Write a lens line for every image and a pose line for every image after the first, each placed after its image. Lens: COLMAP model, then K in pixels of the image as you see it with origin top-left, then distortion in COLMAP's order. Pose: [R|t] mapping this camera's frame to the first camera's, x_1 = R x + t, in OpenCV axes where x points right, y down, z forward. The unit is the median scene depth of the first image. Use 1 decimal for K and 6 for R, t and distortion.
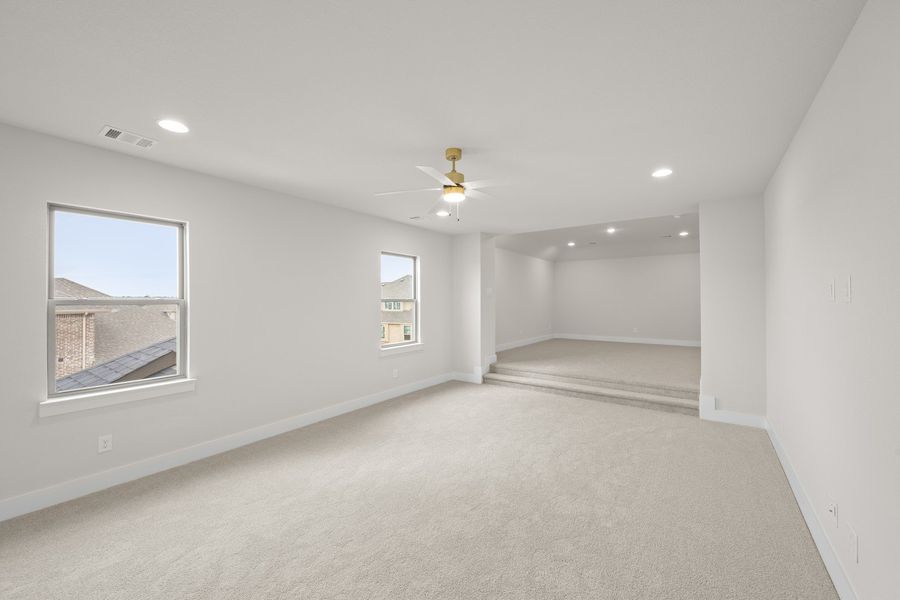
lens RADIAL K [[351.6, 0, 450.0], [0, 351.6, 300.0], [0, 0, 1]] dist [0.000158, 0.000031]
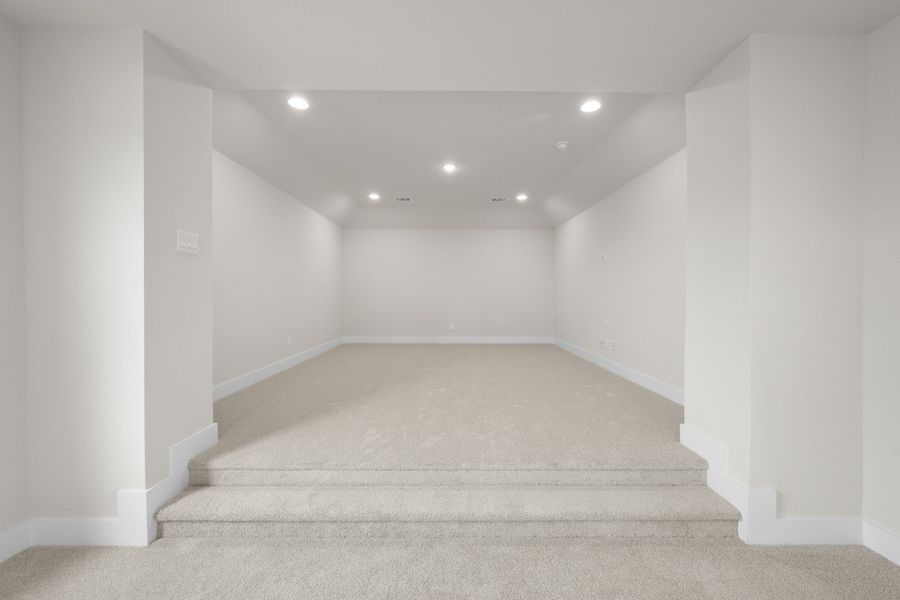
lens RADIAL K [[351.6, 0, 450.0], [0, 351.6, 300.0], [0, 0, 1]] dist [0.000158, 0.000031]
pose [[0.805170, -0.003348, 0.593035, 0.117058], [-0.006311, 0.999879, 0.014214, 0.026610], [-0.593011, -0.015188, 0.805051, 0.597402]]
